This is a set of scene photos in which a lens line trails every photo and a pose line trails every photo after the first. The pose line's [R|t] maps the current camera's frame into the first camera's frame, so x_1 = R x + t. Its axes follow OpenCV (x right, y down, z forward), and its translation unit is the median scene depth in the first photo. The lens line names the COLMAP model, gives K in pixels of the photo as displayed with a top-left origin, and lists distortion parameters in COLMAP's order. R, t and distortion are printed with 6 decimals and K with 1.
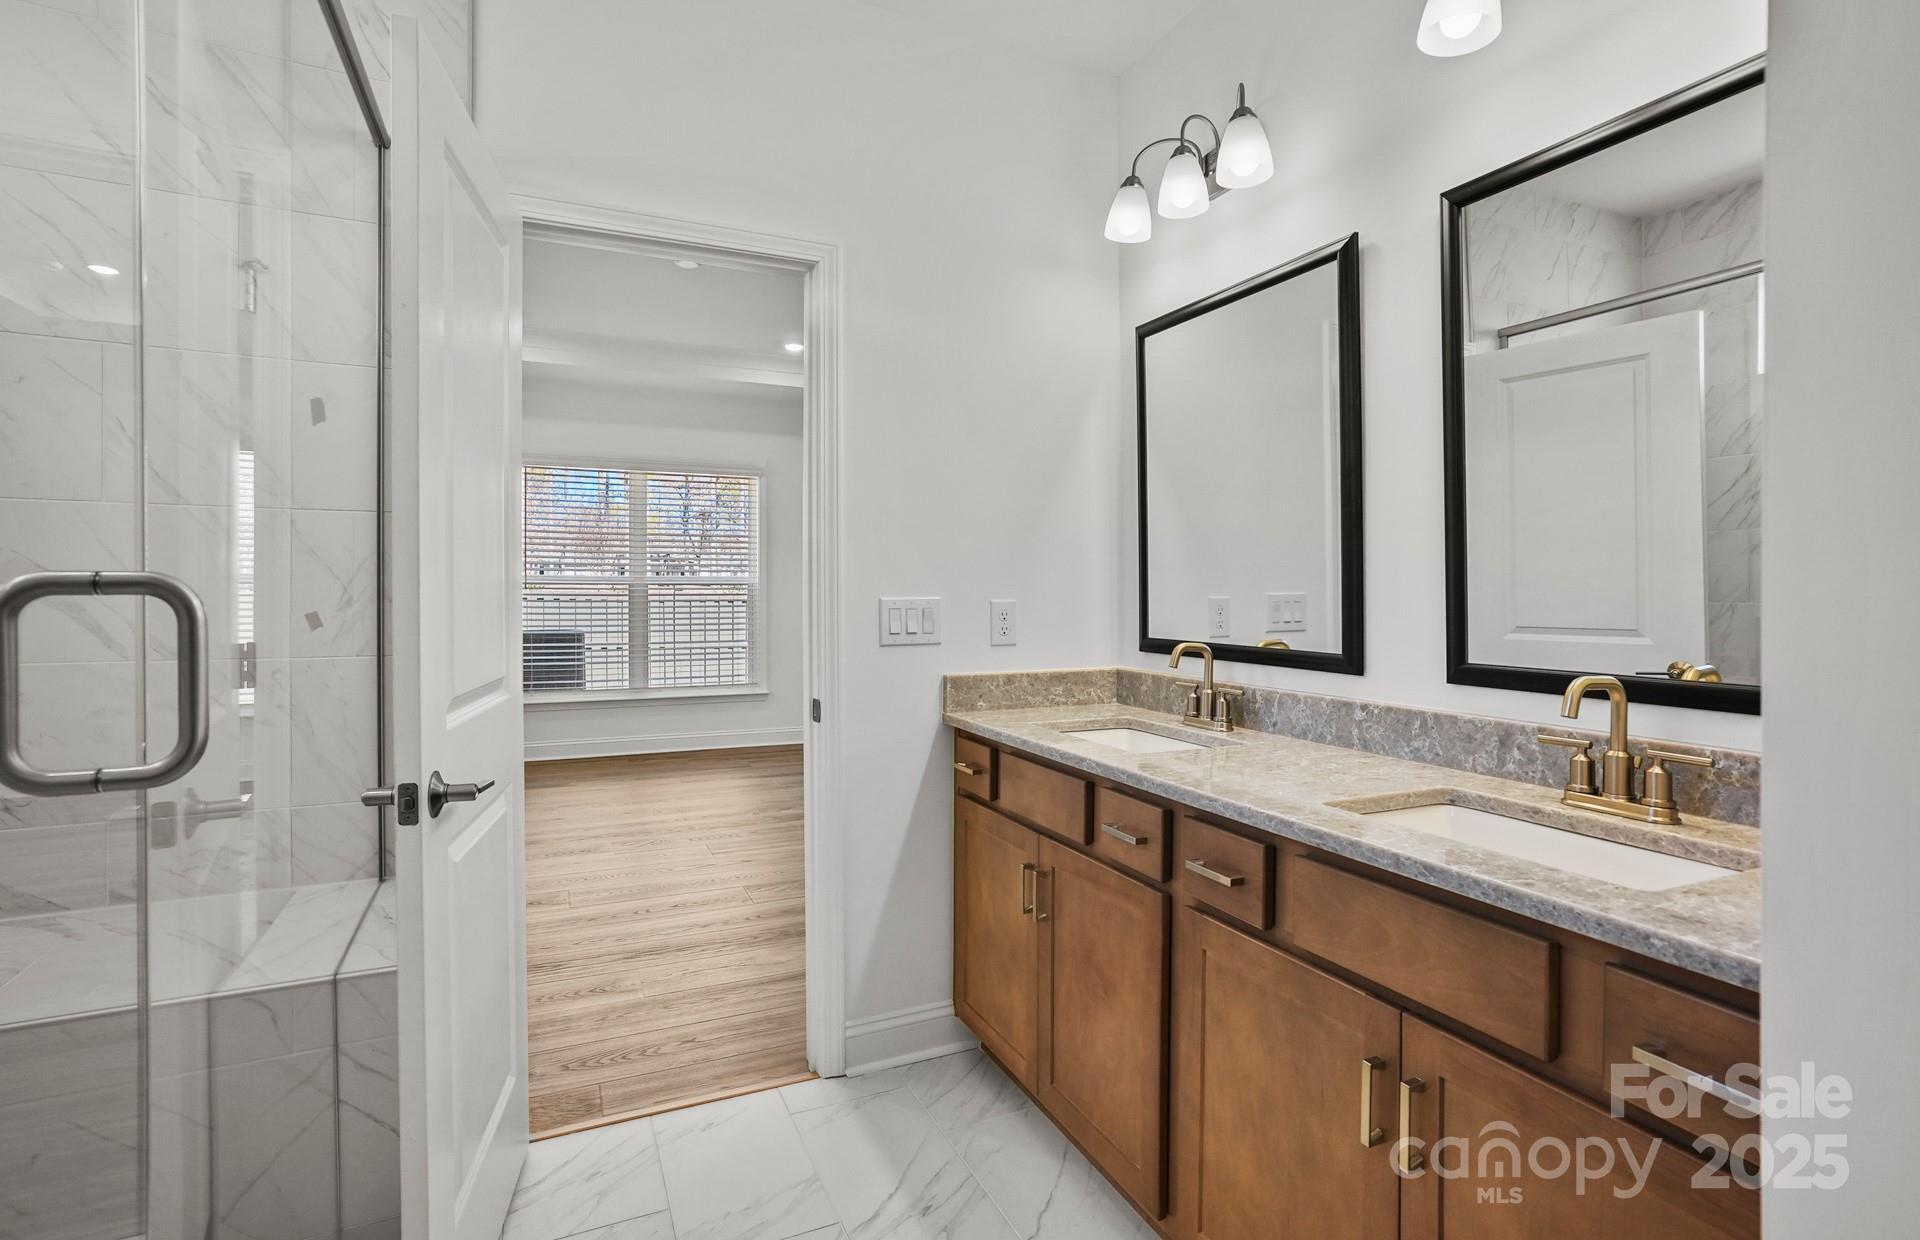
lens RADIAL K [[902.0, 0, 955.9], [0, 902.0, 602.9], [0, 0, 1]] dist [-0.050756, 0.018336]
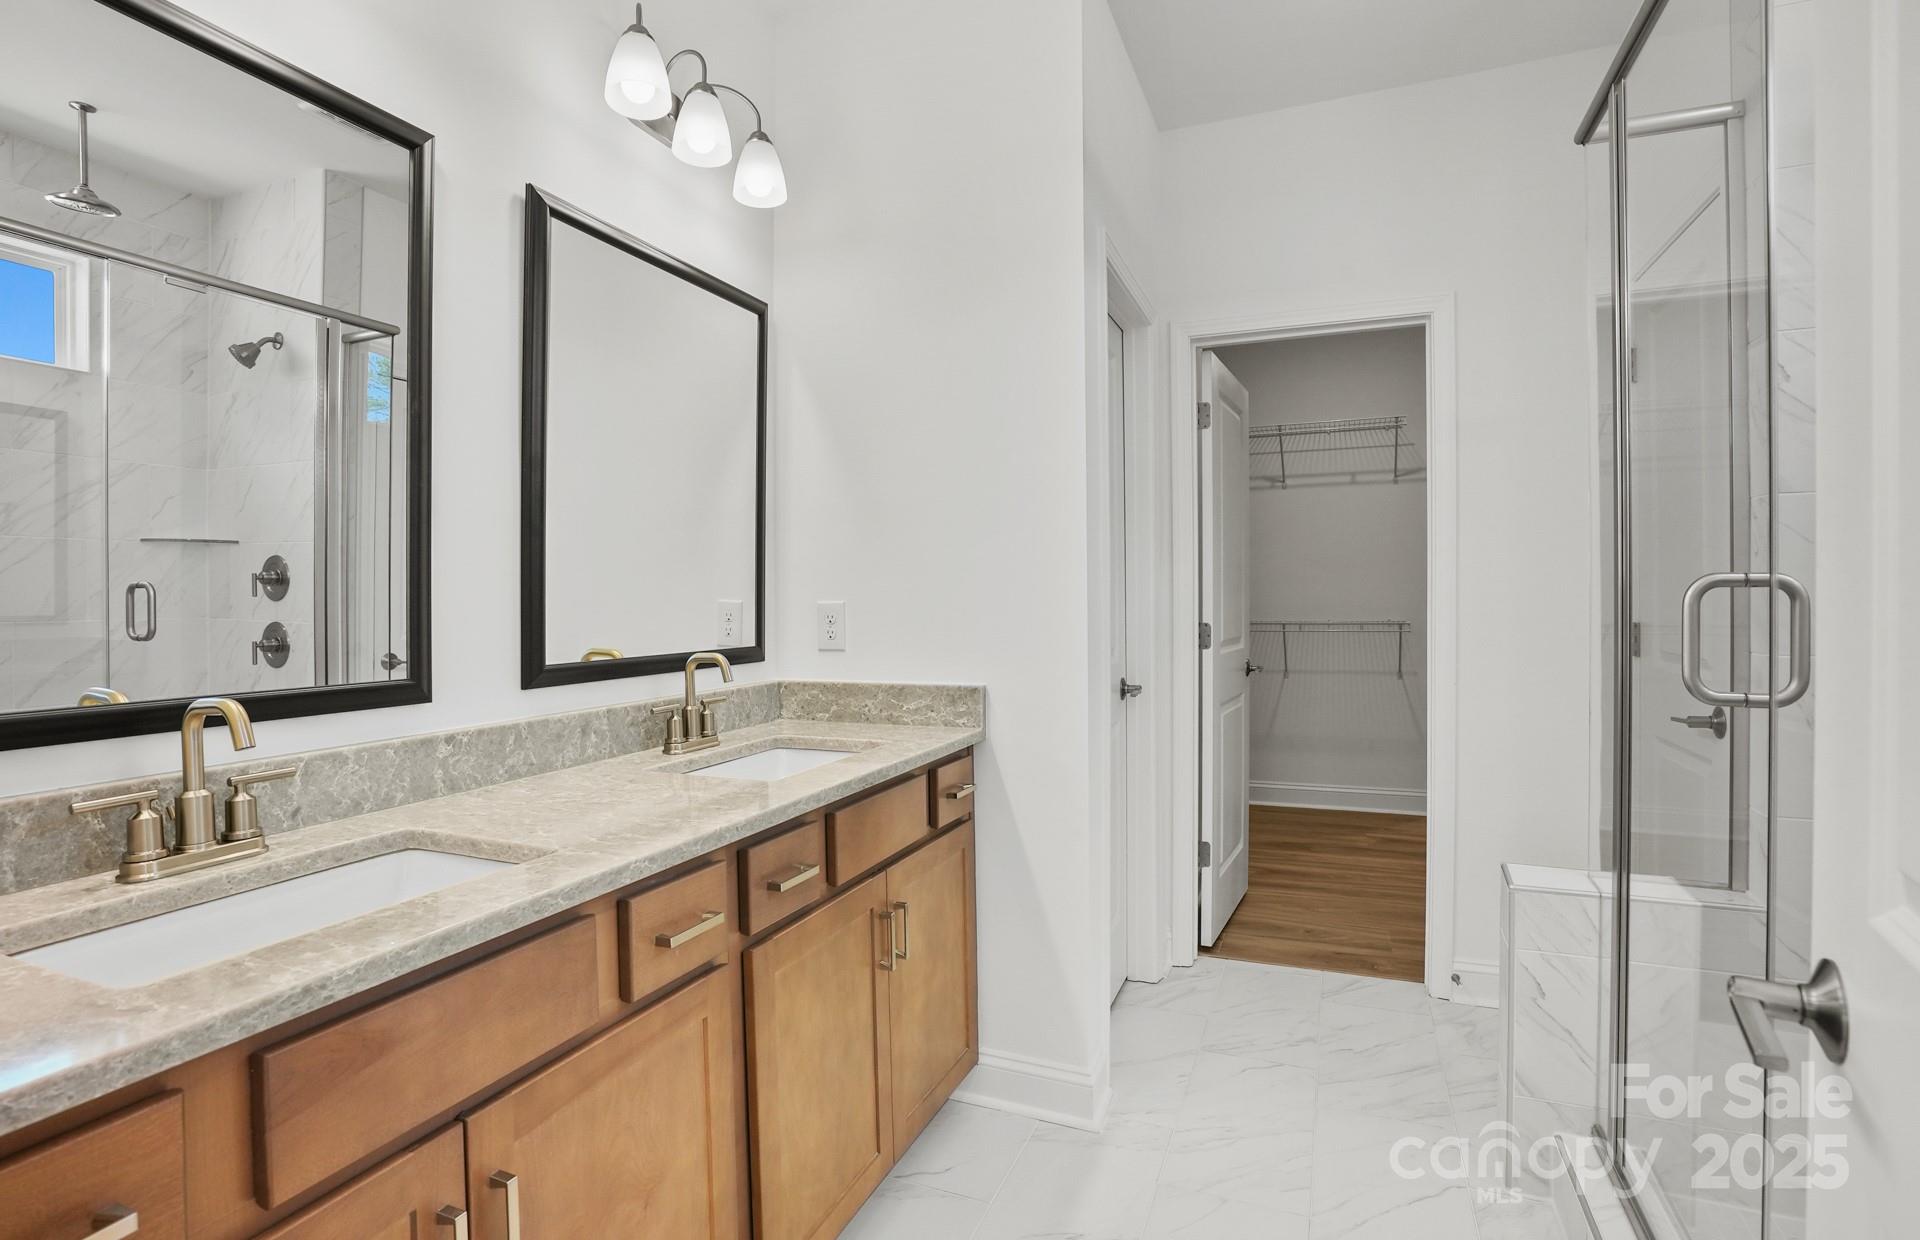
lens RADIAL K [[902.0, 0, 951.7], [0, 902.0, 611.3], [0, 0, 1]] dist [-0.050756, 0.018336]
pose [[-0.672784, -0.002702, 0.739834, -0.467854], [0.022237, 0.999468, 0.023871, -0.006452], [-0.739505, 0.032512, -0.672366, 1.301469]]
